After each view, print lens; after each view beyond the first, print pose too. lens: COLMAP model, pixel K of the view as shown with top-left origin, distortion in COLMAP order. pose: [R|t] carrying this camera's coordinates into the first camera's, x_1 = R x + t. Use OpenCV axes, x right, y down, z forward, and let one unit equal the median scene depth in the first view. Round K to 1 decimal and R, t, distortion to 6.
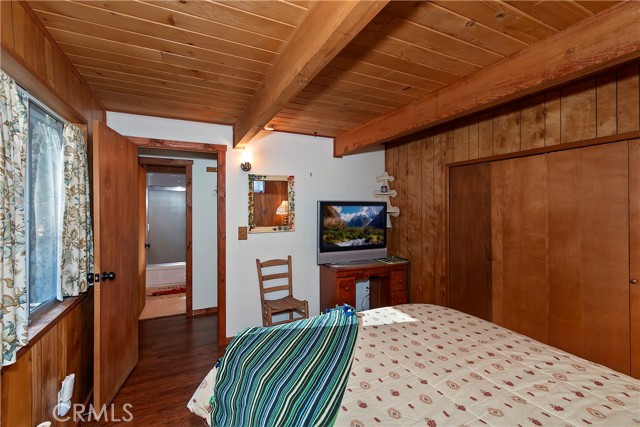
lens RADIAL K [[282.3, 0, 319.5], [0, 282.3, 212.1], [0, 0, 1]] dist [0.001139, -0.005119]
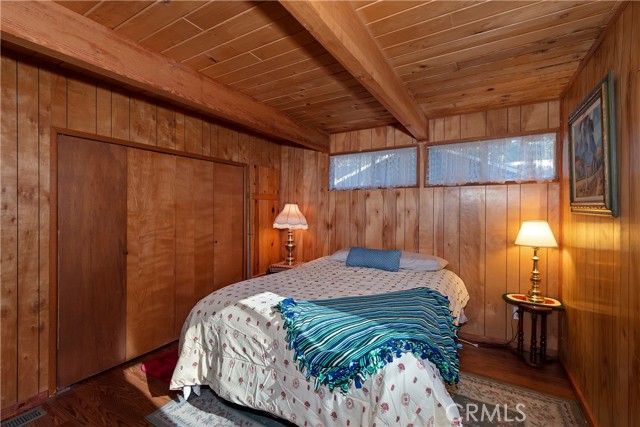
lens RADIAL K [[282.3, 0, 319.0], [0, 282.3, 209.3], [0, 0, 1]] dist [0.001139, -0.005119]
pose [[-0.548021, 0.003300, 0.836458, -0.511593], [0.005382, 0.999985, -0.000419, 0.029779], [-0.836447, 0.004273, -0.548031, 0.999463]]
